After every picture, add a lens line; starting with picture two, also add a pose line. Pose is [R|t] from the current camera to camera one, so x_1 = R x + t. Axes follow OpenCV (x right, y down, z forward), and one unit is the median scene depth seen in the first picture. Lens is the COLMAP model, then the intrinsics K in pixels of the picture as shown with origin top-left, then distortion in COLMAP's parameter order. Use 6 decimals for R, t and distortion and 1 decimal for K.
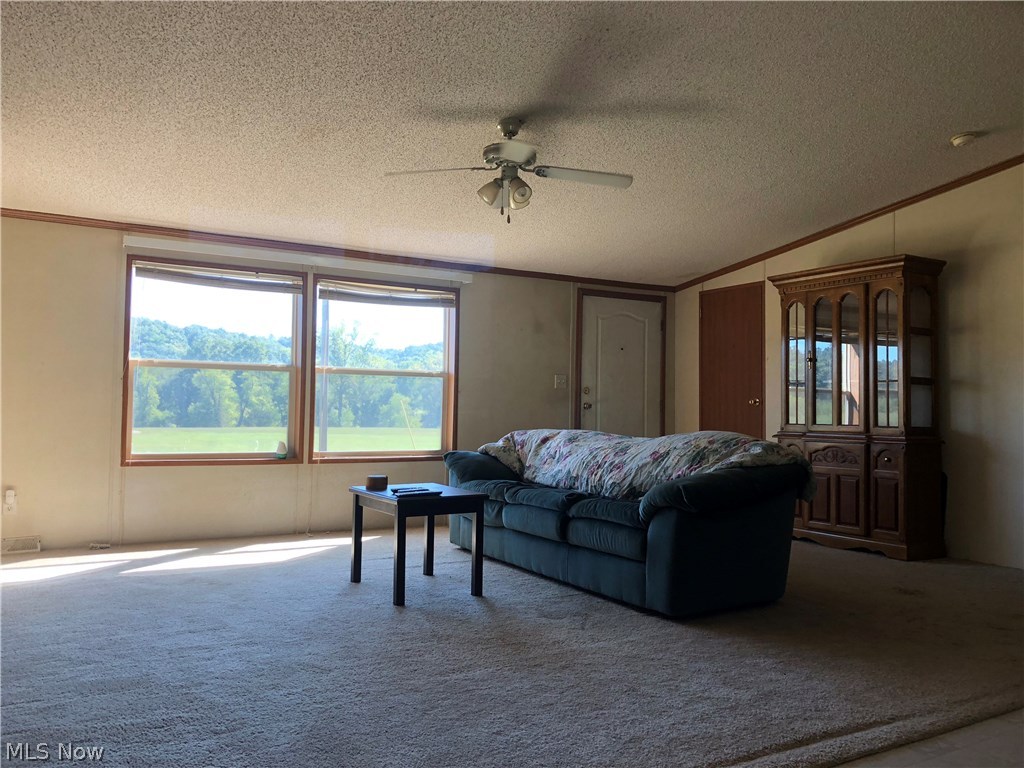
lens RADIAL K [[846.8, 0, 513.1], [0, 846.8, 383.1], [0, 0, 1]] dist [0.027729, -0.016223]
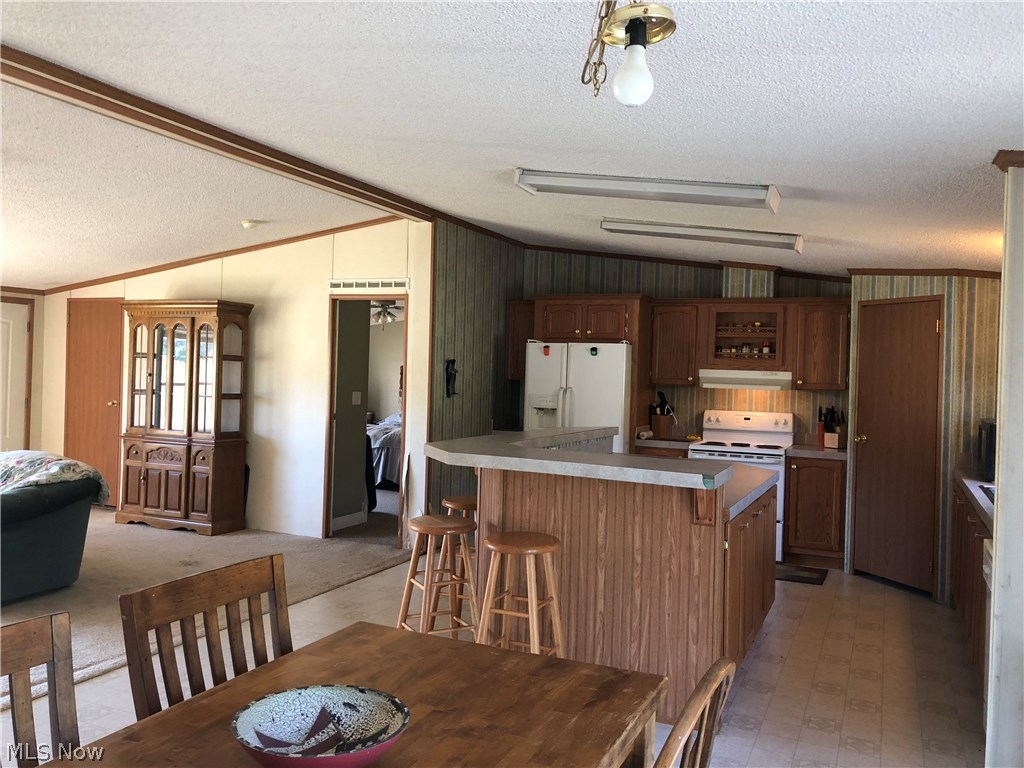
lens RADIAL K [[846.8, 0, 512.6], [0, 846.8, 380.2], [0, 0, 1]] dist [0.027729, -0.016223]
pose [[0.819746, 0.005552, 0.572701, 0.087366], [-0.035666, 0.998507, 0.041372, -0.094619], [-0.571616, -0.054340, 0.818720, -0.301724]]
